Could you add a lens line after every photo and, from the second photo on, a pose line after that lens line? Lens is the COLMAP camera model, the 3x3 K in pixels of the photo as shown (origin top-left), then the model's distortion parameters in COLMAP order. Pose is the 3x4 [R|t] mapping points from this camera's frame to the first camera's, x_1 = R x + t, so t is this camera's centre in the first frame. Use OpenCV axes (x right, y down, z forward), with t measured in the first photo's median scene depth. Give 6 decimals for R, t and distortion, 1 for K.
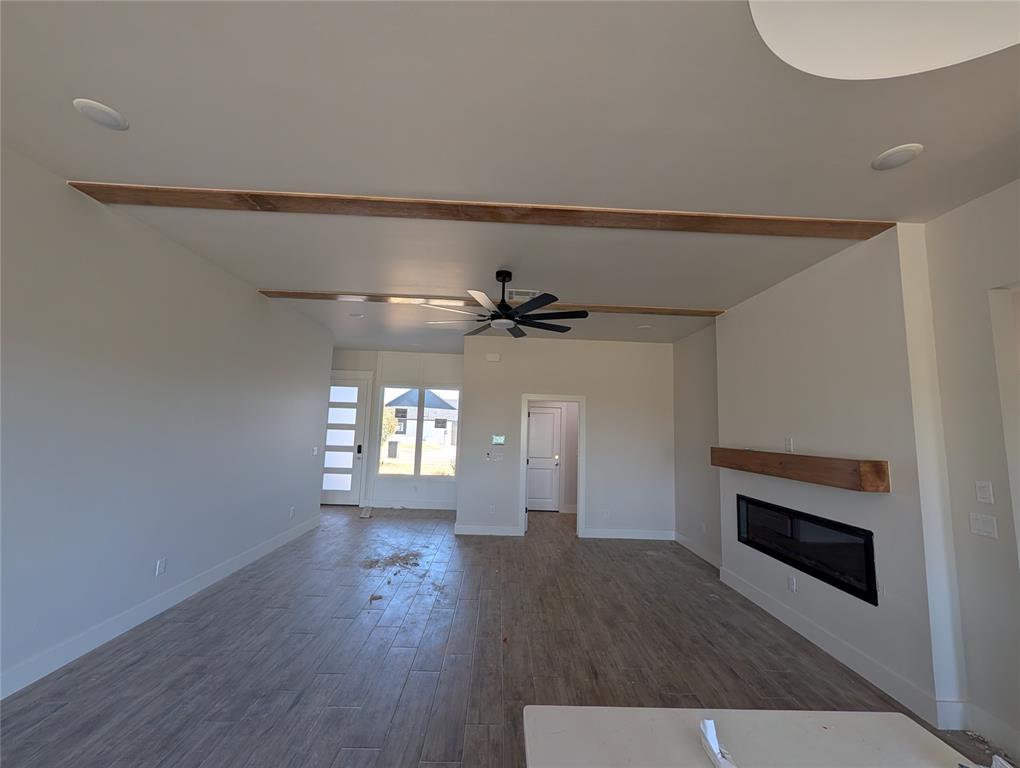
lens RADIAL K [[391.6, 0, 510.6], [0, 391.6, 385.0], [0, 0, 1]] dist [0.000206, 0.000212]
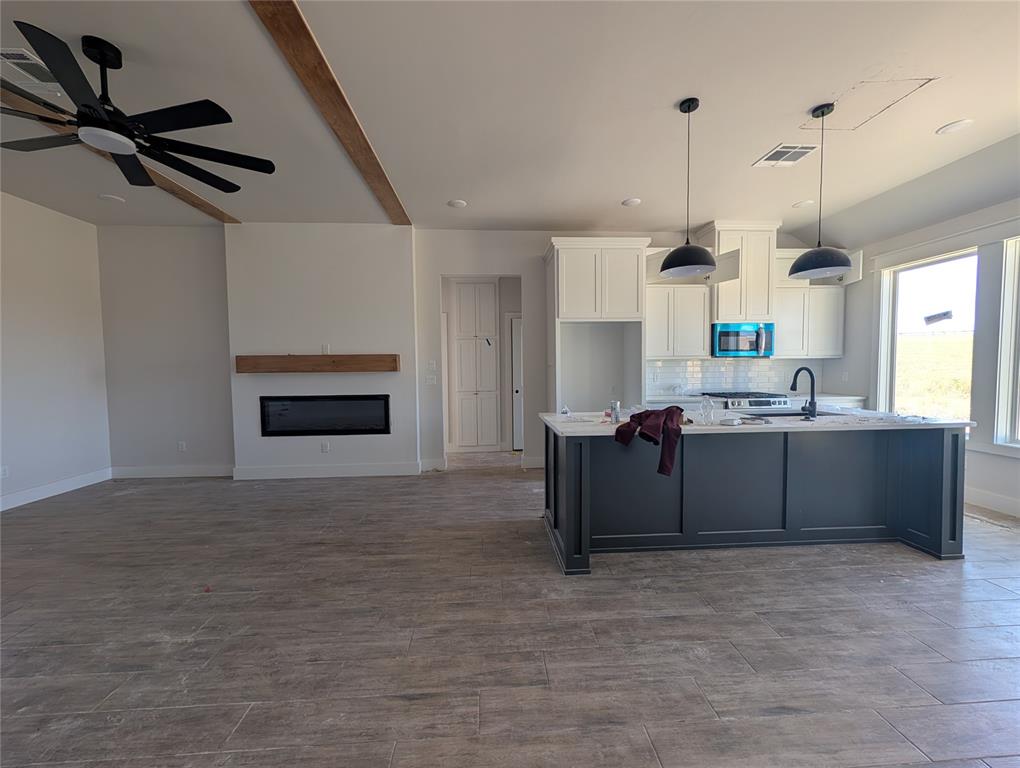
lens RADIAL K [[391.6, 0, 510.6], [0, 391.6, 385.0], [0, 0, 1]] dist [0.000206, 0.000212]
pose [[-0.031174, -0.084110, 0.995969, -0.616001], [-0.101084, 0.991609, 0.080578, 0.091904], [-0.994389, -0.098165, -0.039415, 0.369455]]
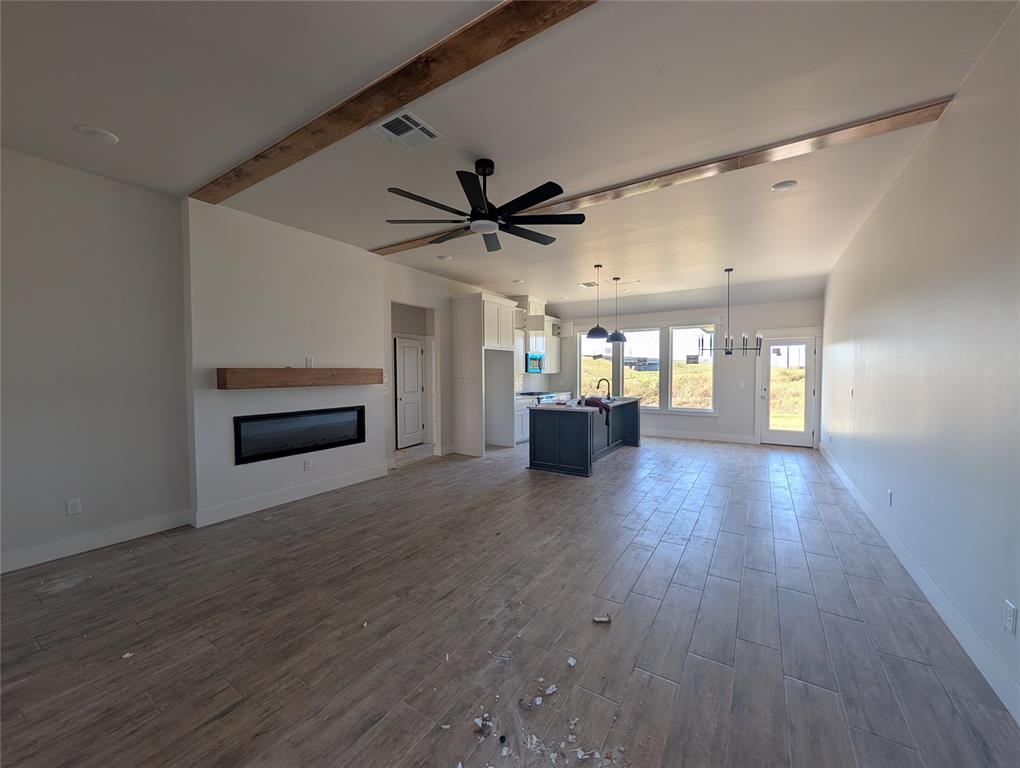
lens RADIAL K [[391.6, 0, 510.6], [0, 391.6, 385.0], [0, 0, 1]] dist [0.000206, 0.000212]
pose [[-0.826746, -0.053166, 0.560058, -0.527920], [-0.088664, 0.995397, -0.036391, 0.197737], [-0.555545, -0.079743, -0.827654, 1.555833]]
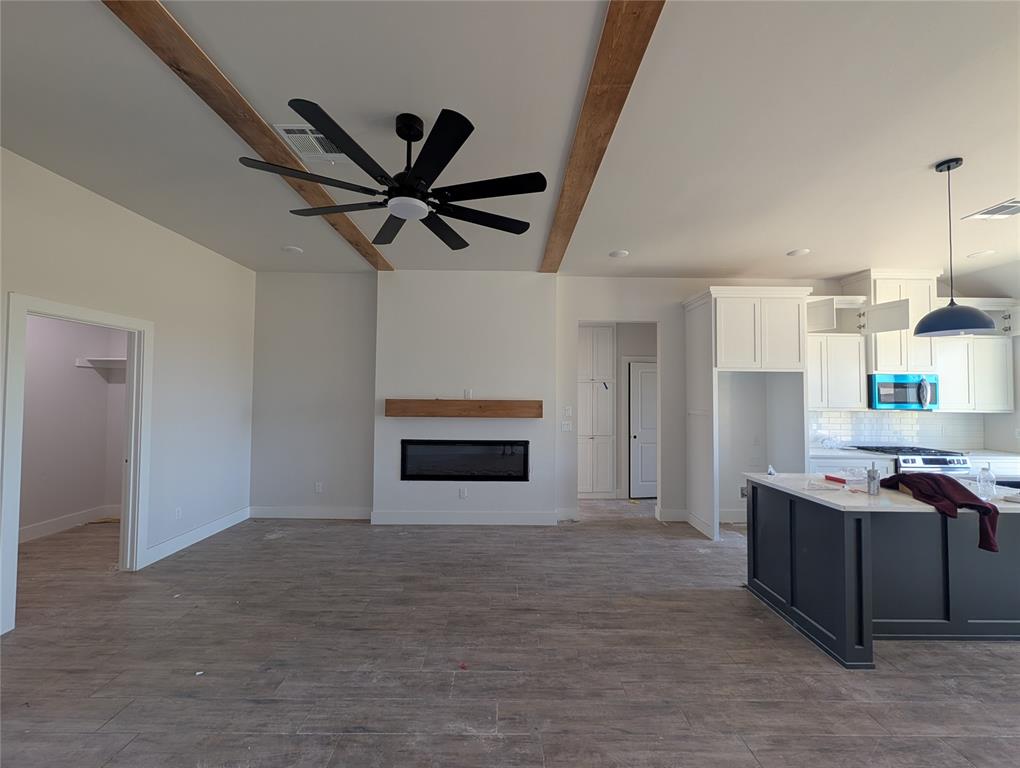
lens RADIAL K [[391.6, 0, 510.6], [0, 391.6, 385.0], [0, 0, 1]] dist [0.000206, 0.000212]
pose [[0.022064, -0.006846, 0.999733, -0.586349], [-0.119390, 0.992803, 0.009434, 0.084389], [-0.992602, -0.119567, 0.021088, 0.757656]]
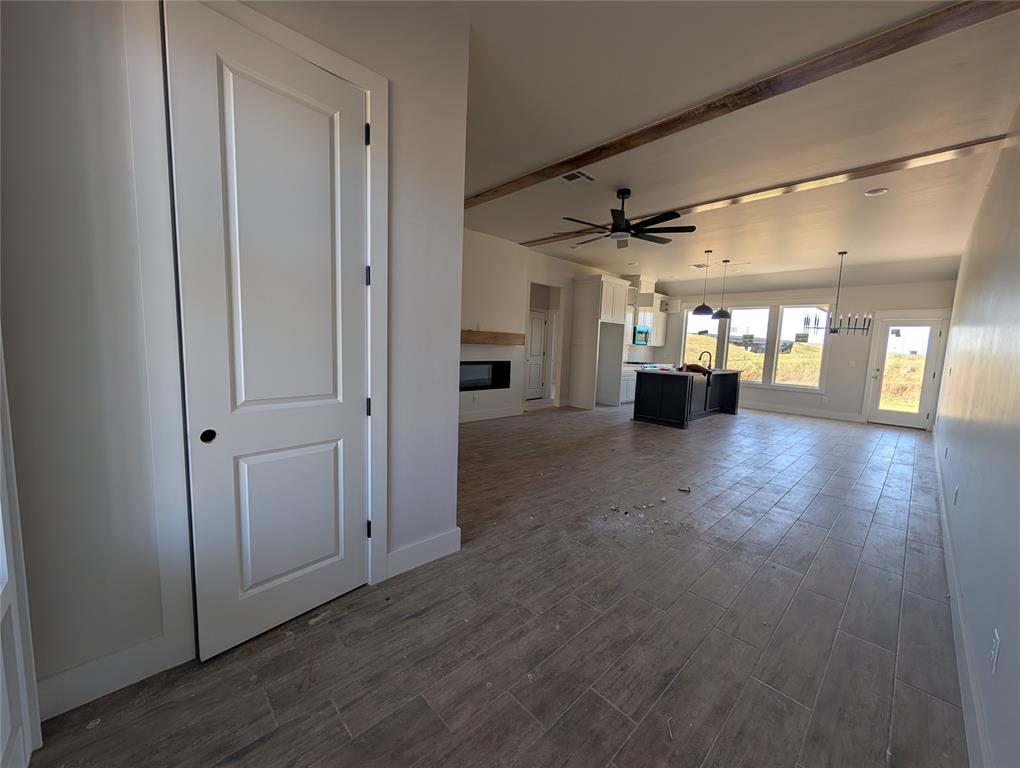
lens RADIAL K [[391.6, 0, 510.6], [0, 391.6, 385.0], [0, 0, 1]] dist [0.000206, 0.000212]
pose [[-0.665177, -0.140651, 0.733319, -0.716054], [-0.144868, 0.987747, 0.058043, 0.268729], [-0.732497, -0.067626, -0.677403, 1.946018]]
